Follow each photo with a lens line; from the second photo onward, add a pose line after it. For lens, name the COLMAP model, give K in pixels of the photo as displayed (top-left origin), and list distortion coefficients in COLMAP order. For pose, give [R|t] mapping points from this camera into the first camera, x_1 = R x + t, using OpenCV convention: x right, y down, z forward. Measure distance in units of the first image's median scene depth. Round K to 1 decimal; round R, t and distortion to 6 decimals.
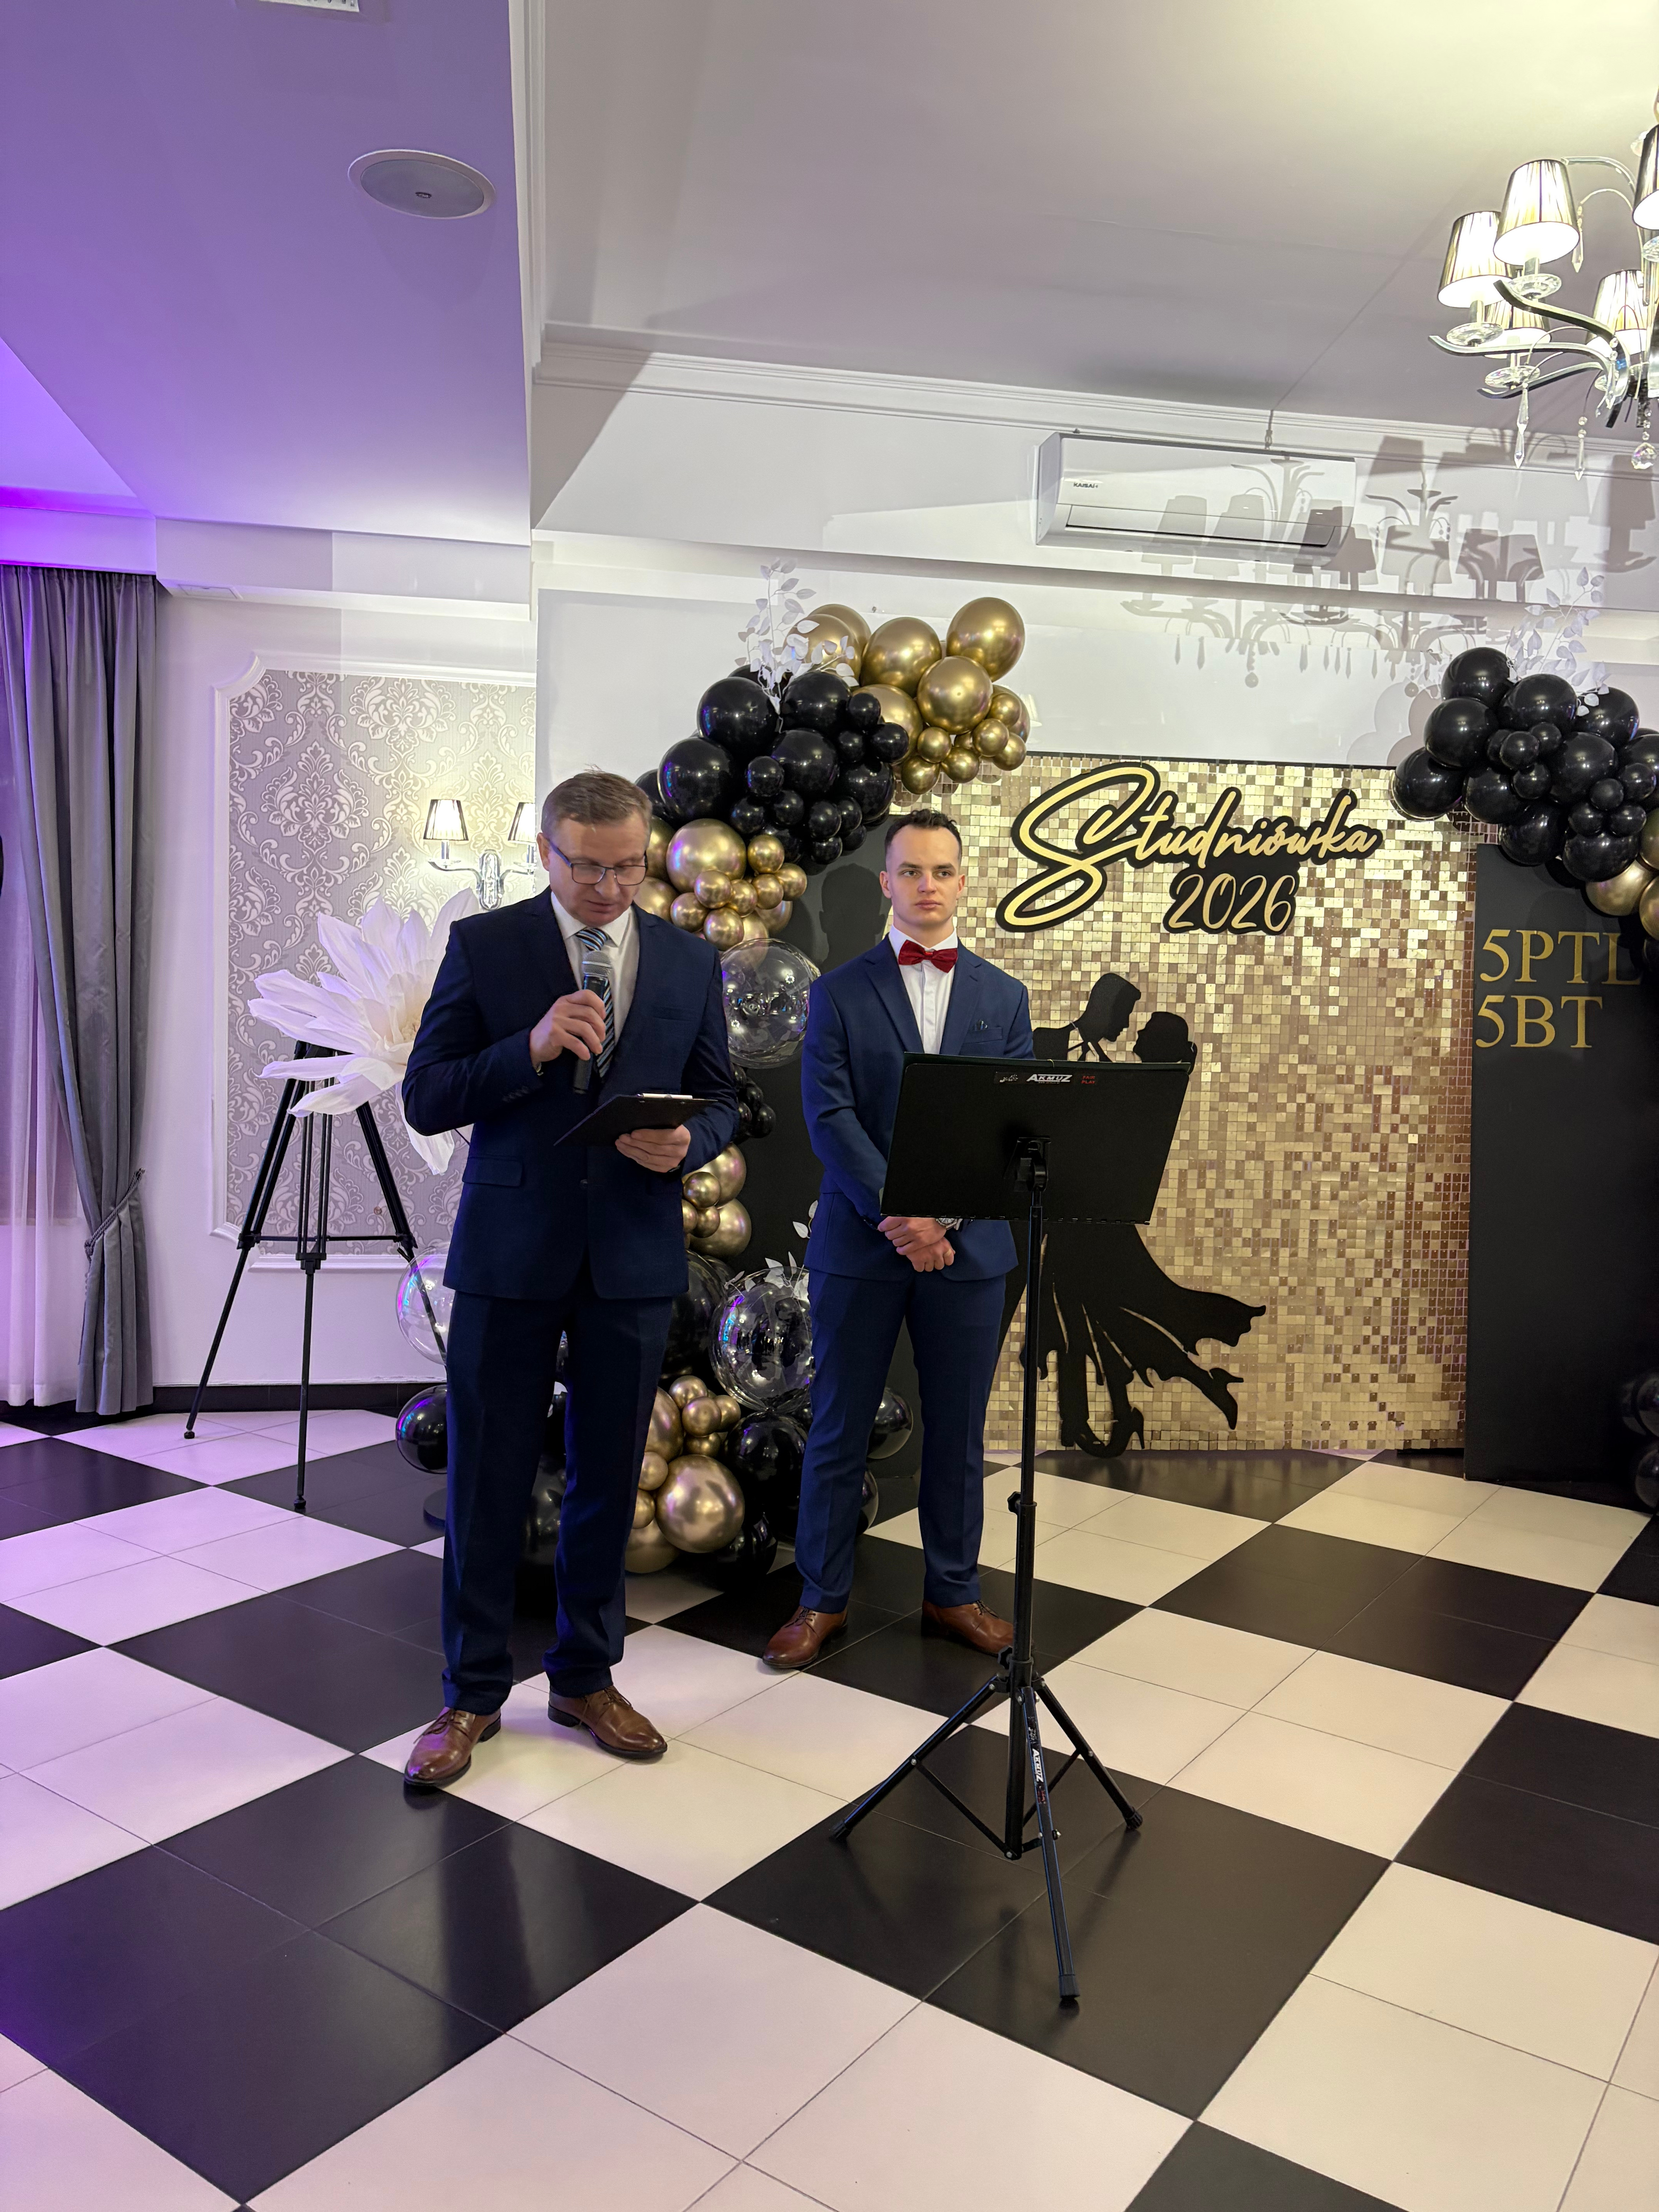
lens RADIAL K [[1677.0, 0, 855.7], [0, 1677.0, 1100.6], [0, 0, 1]] dist [0.051078, -0.033620]
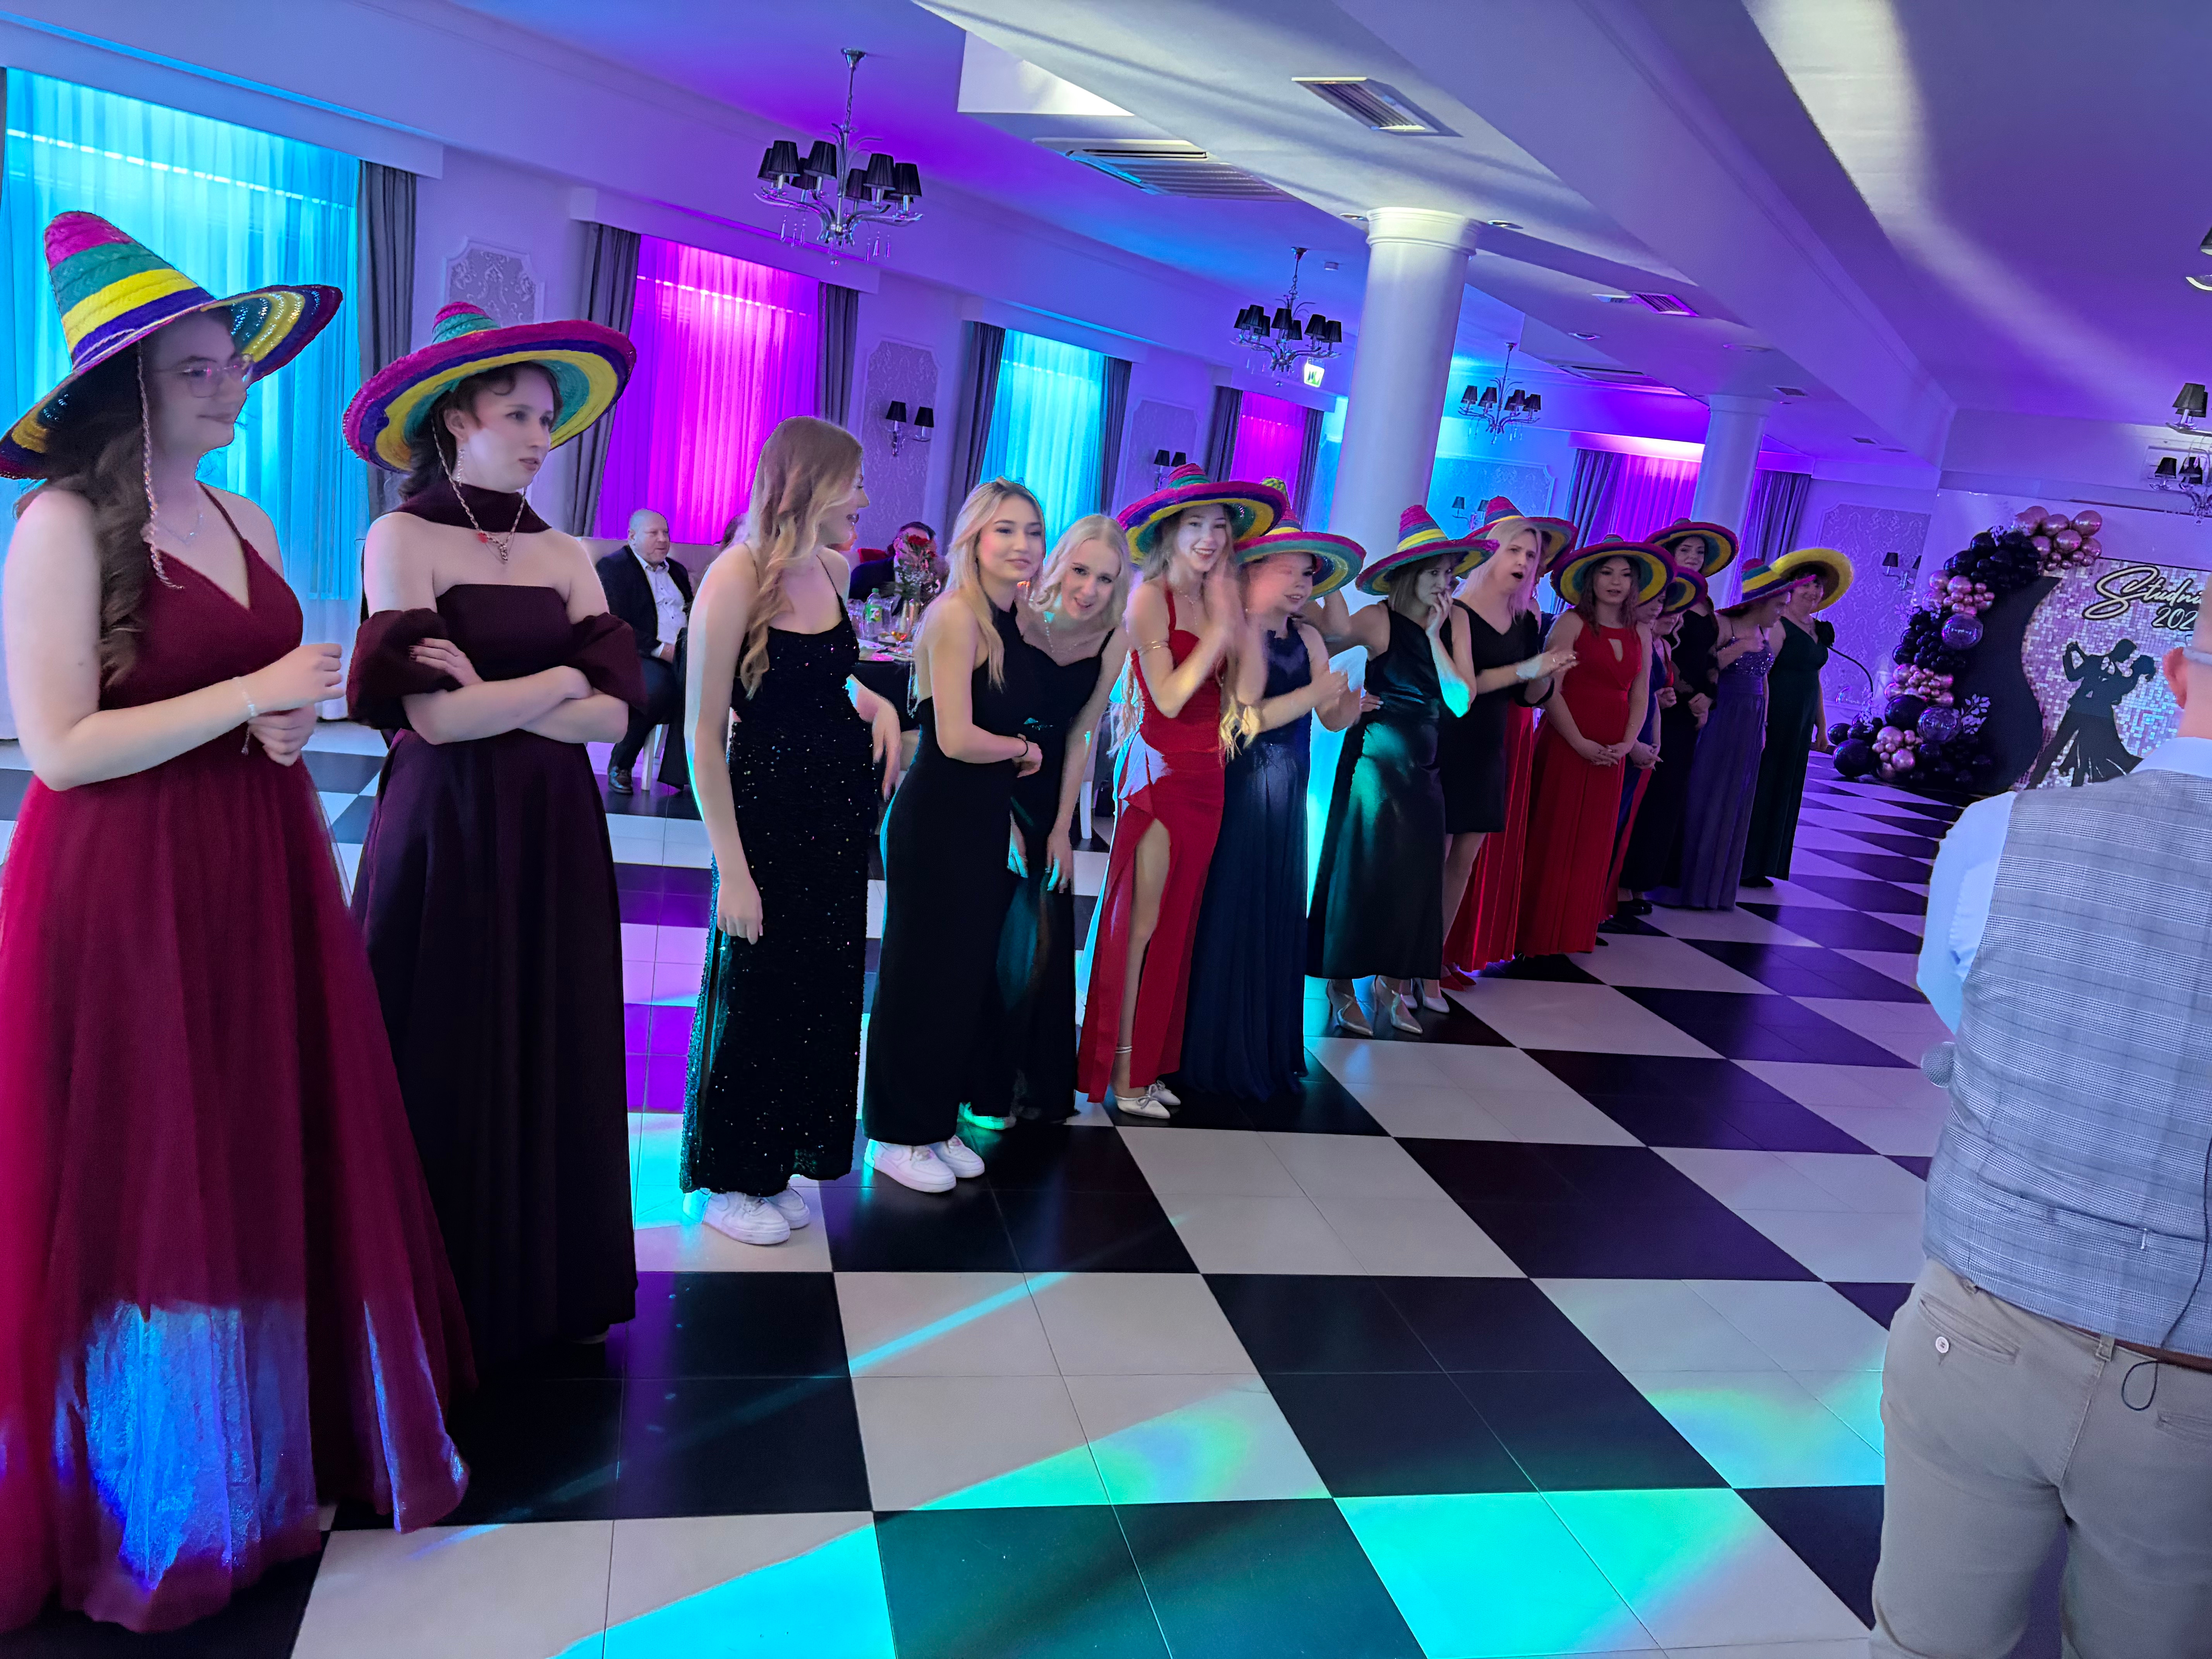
lens RADIAL K [[1677.0, 0, 1096.9], [0, 1677.0, 848.3], [0, 0, 1]] dist [0.051078, -0.033620]
pose [[0.727339, 0.229478, -0.646775, 0.838154], [-0.149435, 0.972783, 0.177097, 0.019341], [0.669811, -0.032158, 0.741835, -2.330652]]
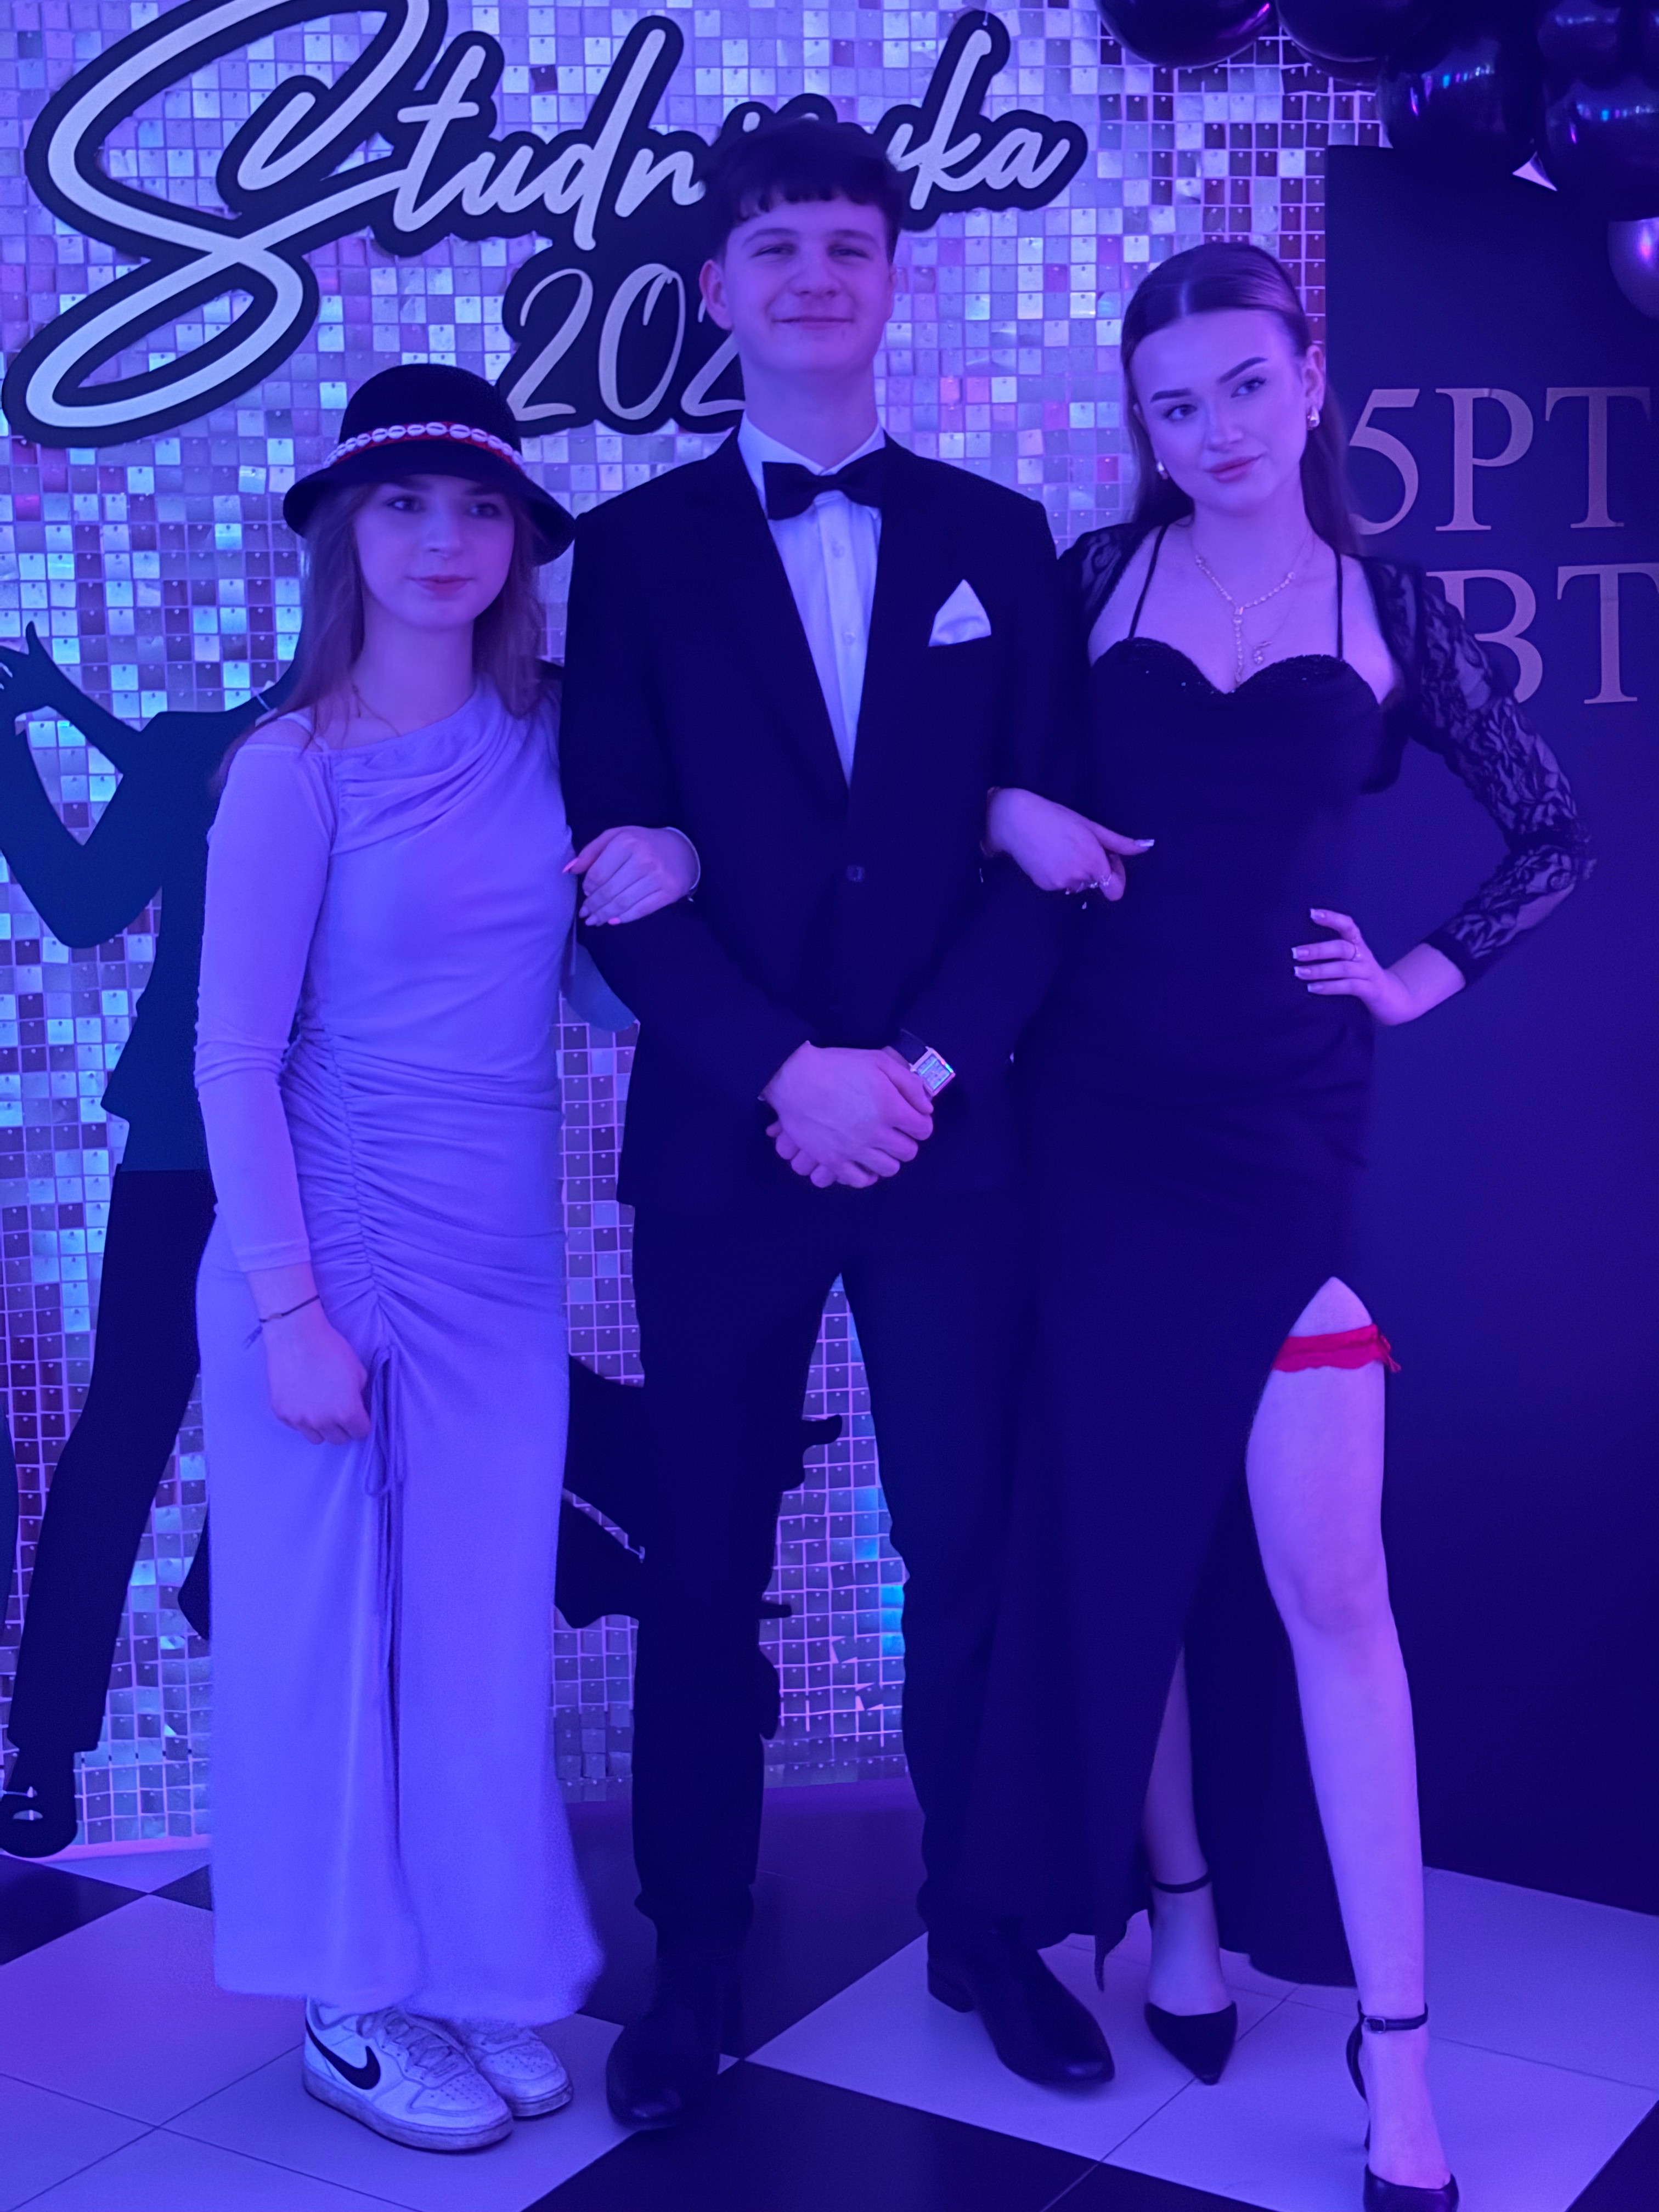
lens RADIAL K [[3340.8, 0, 886.7], [0, 3340.8, 1095.0], [0, 0, 1]] dist [0.070908, 0.000000]
pose [[0.998213, -0.048987, 0.034224, 0.239056], [0.045491, 0.994306, 0.096367, -0.023946], [-0.038750, -0.094638, 0.994757, 0.261991]]
